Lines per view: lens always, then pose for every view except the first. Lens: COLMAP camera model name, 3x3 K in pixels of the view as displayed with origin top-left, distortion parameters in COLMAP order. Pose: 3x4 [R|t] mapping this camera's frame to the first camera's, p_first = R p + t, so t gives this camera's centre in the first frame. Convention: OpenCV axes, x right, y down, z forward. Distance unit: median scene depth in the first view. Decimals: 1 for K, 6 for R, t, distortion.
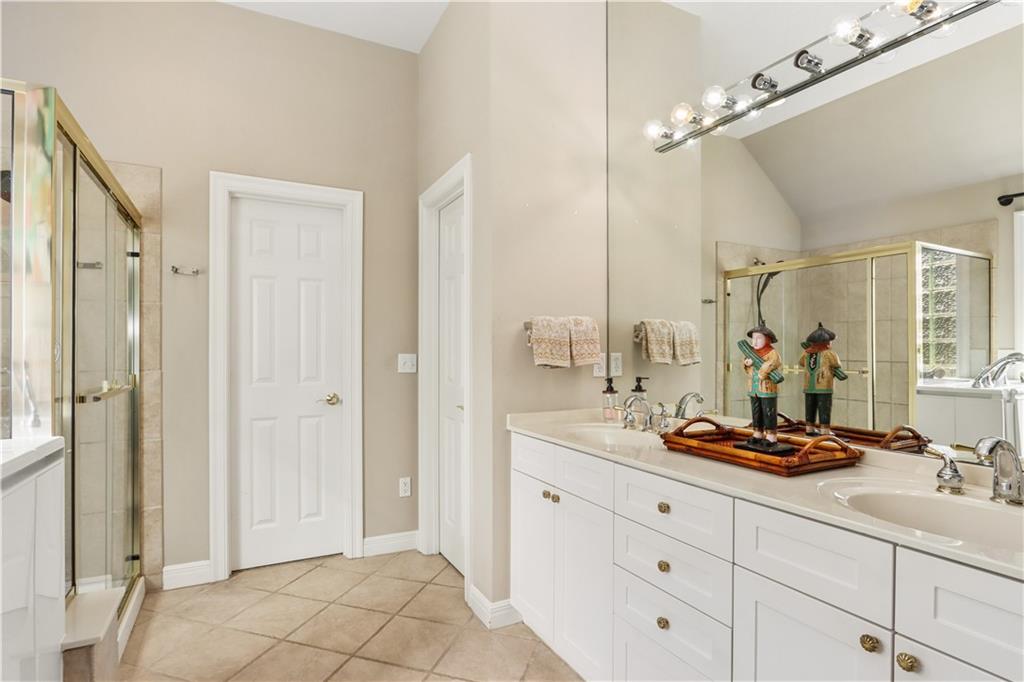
lens RADIAL K [[530.9, 0, 490.2], [0, 530.9, 360.2], [0, 0, 1]] dist [-0.004325, 0.000963]
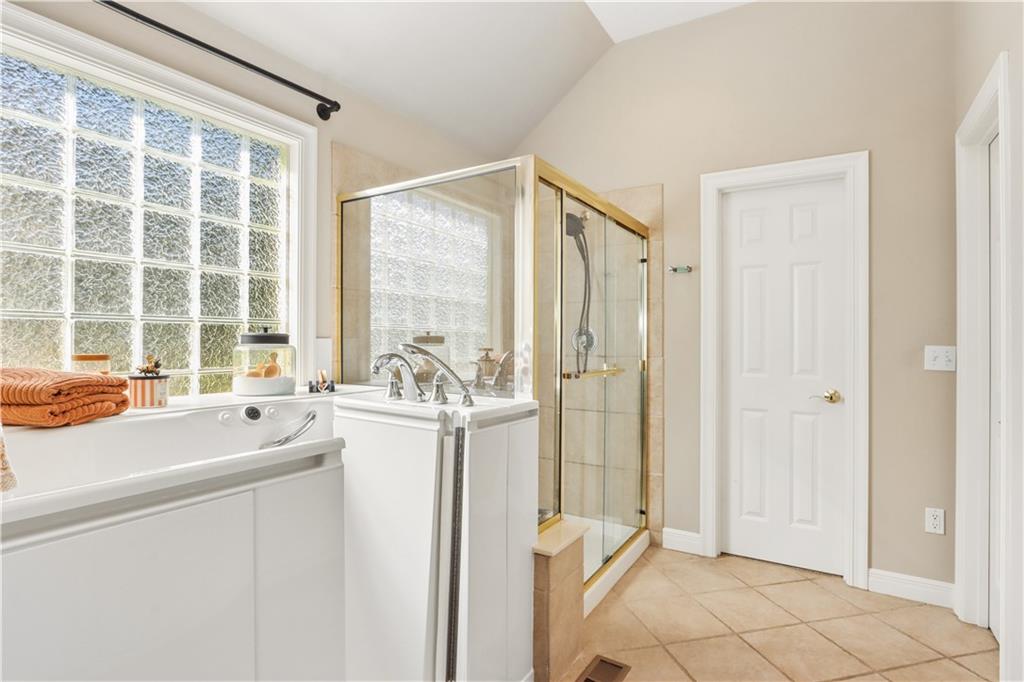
lens RADIAL K [[530.9, 0, 514.7], [0, 530.9, 345.7], [0, 0, 1]] dist [-0.004325, 0.000963]
pose [[0.539034, 0.011129, -0.842210, 0.176616], [-0.019356, 0.999812, 0.000823, -0.000899], [0.842061, 0.015858, 0.539149, 0.095025]]
